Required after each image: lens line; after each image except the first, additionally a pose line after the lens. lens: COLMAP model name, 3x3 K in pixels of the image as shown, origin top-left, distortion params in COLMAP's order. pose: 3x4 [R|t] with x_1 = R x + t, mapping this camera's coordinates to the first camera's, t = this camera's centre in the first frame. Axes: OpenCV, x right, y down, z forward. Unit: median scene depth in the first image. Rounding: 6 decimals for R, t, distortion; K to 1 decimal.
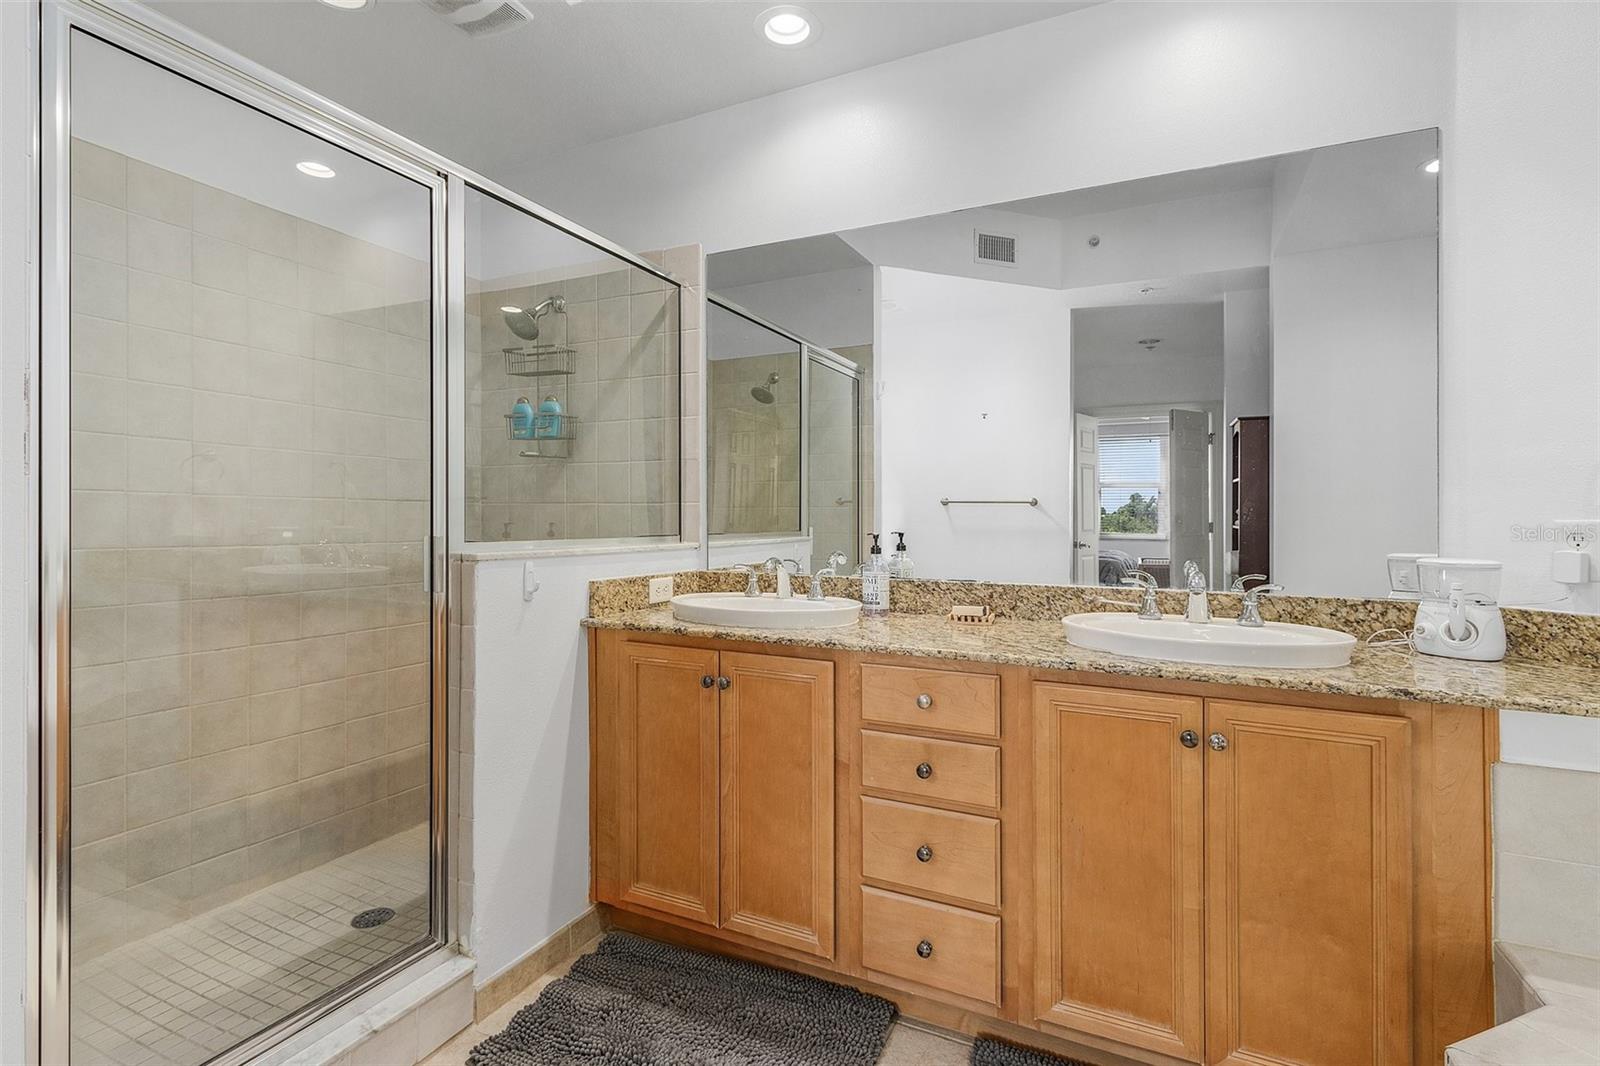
lens RADIAL K [[745.7, 0, 798.4], [0, 745.7, 506.6], [0, 0, 1]] dist [0.002657, -0.000789]
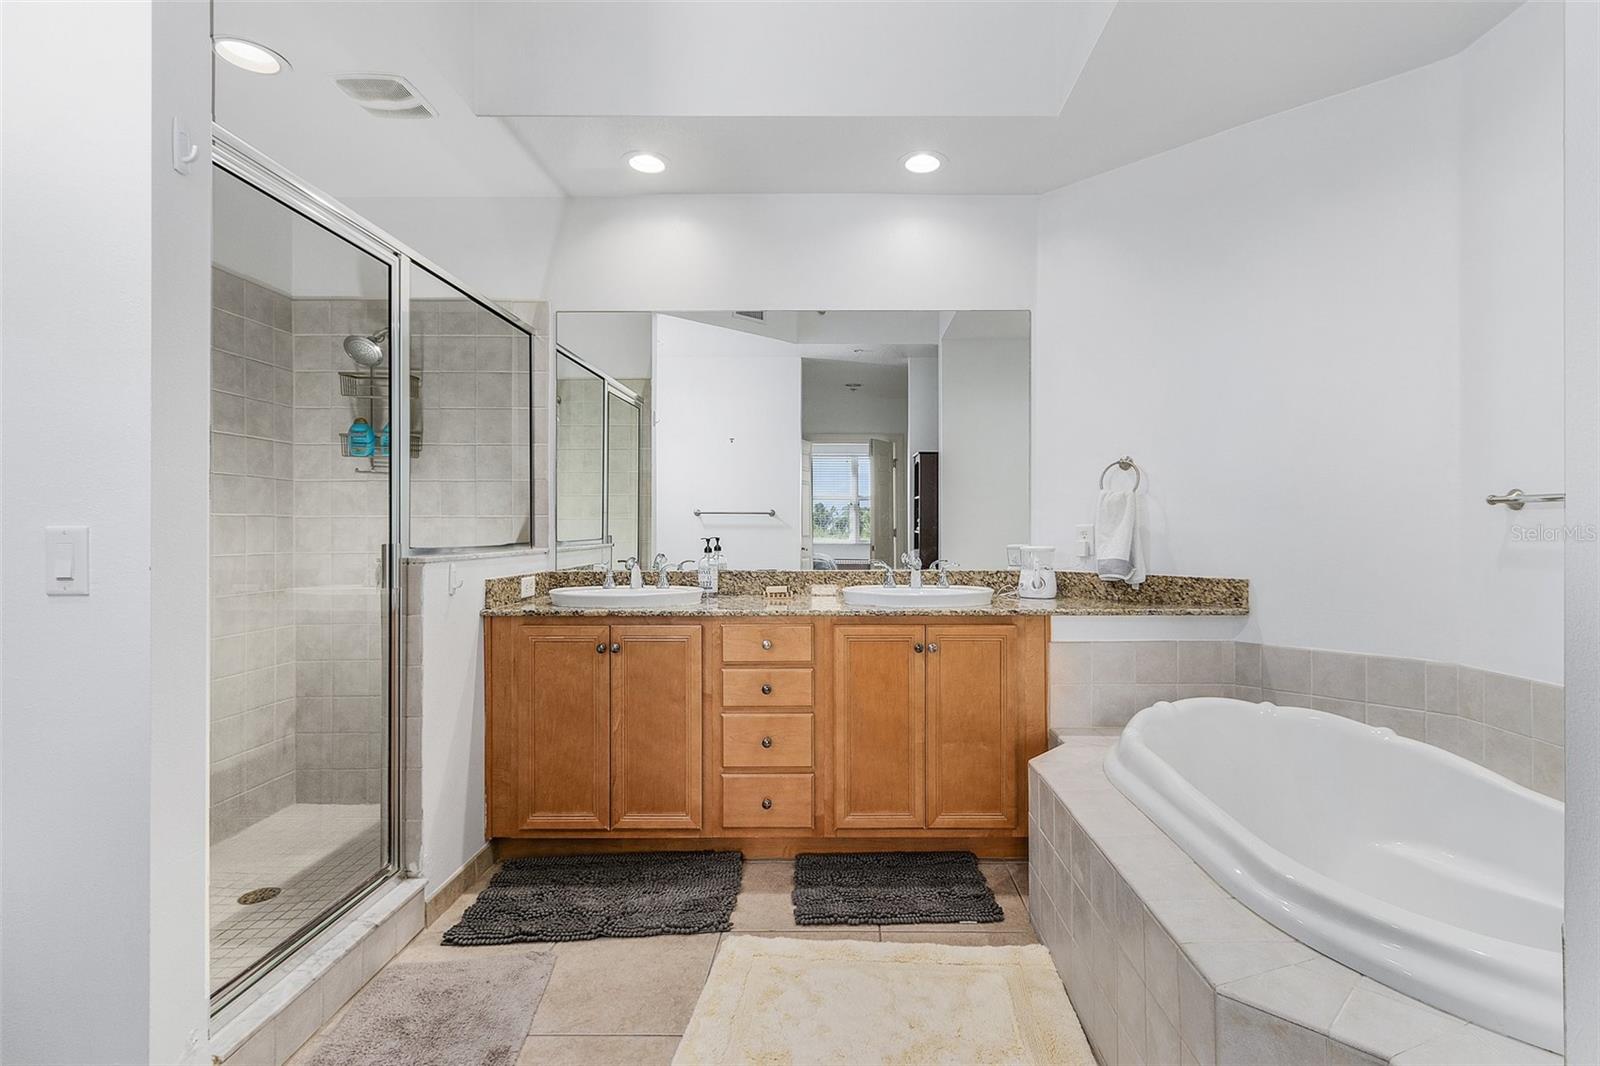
lens RADIAL K [[755.8, 0, 831.8], [0, 755.8, 522.5], [0, 0, 1]] dist [-0.001420, -0.000336]
pose [[0.903953, -0.004784, 0.427606, -0.351966], [0.000853, 0.999956, 0.009386, -0.006452], [-0.427632, -0.008120, 0.903917, -0.440723]]
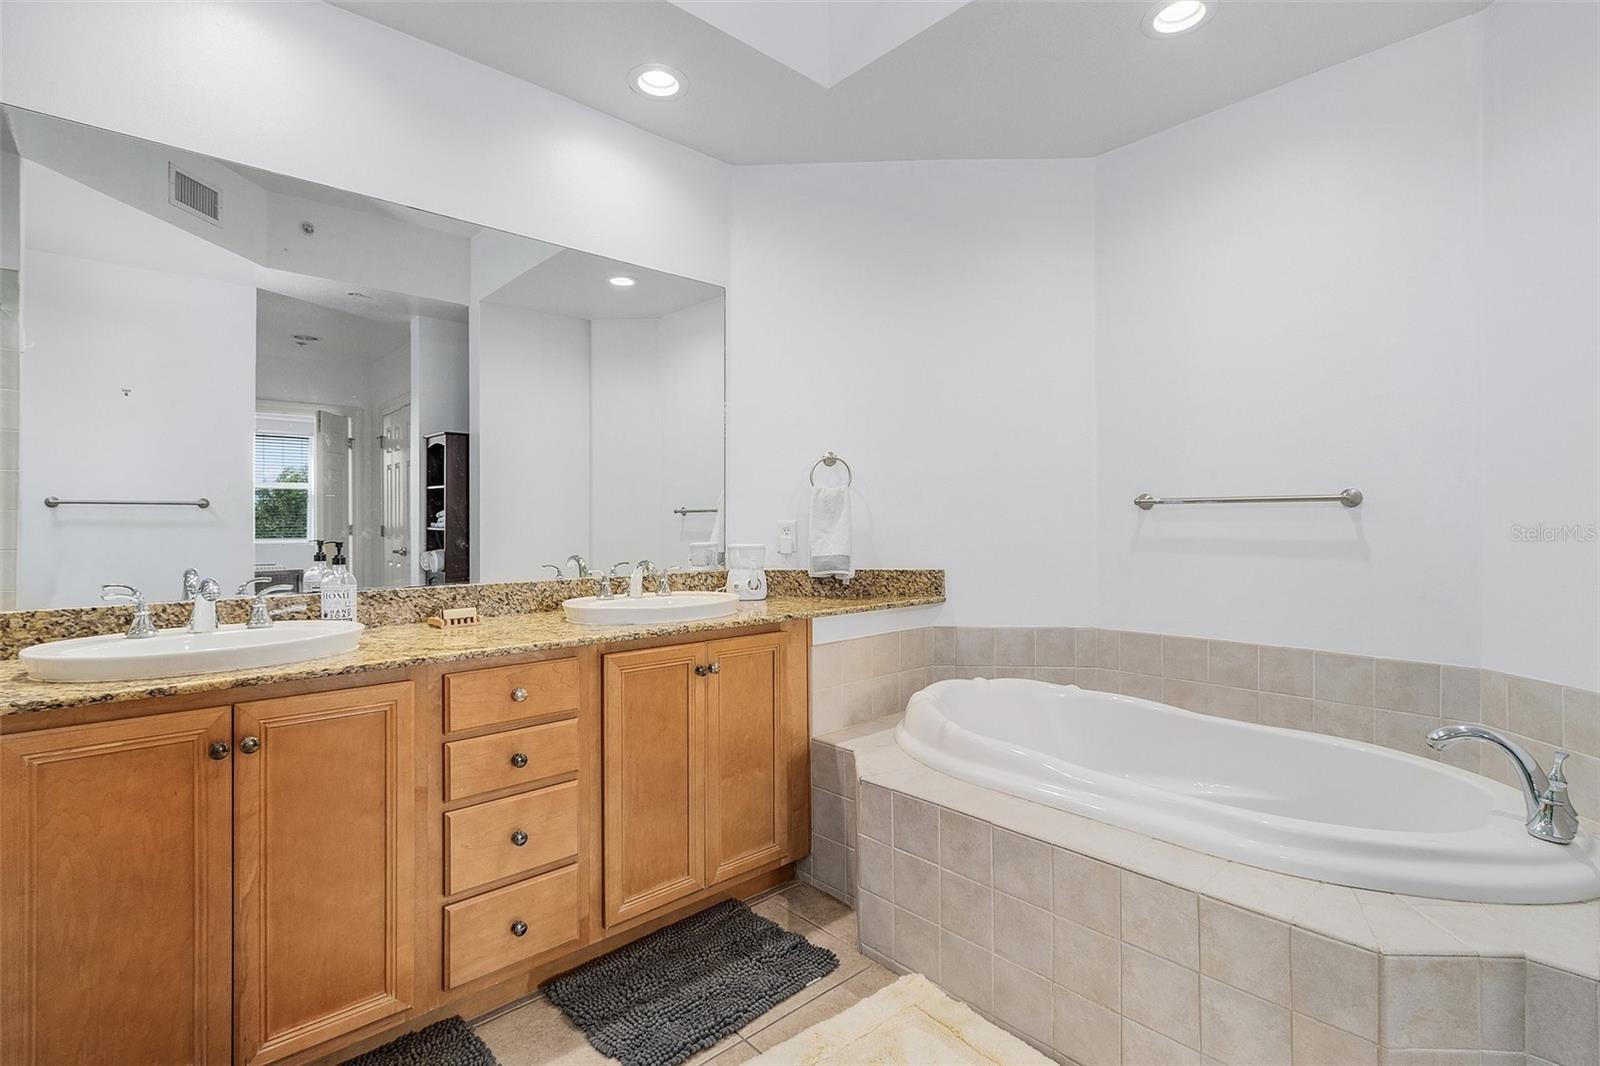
lens RADIAL K [[753.4, 0, 774.3], [0, 753.4, 516.4], [0, 0, 1]] dist [0.005359, 0.000431]
pose [[0.384452, 0.000080, 0.923145, -0.635063], [-0.008209, 0.999961, 0.003332, 0.000672], [-0.923108, -0.008859, 0.384438, 0.238933]]
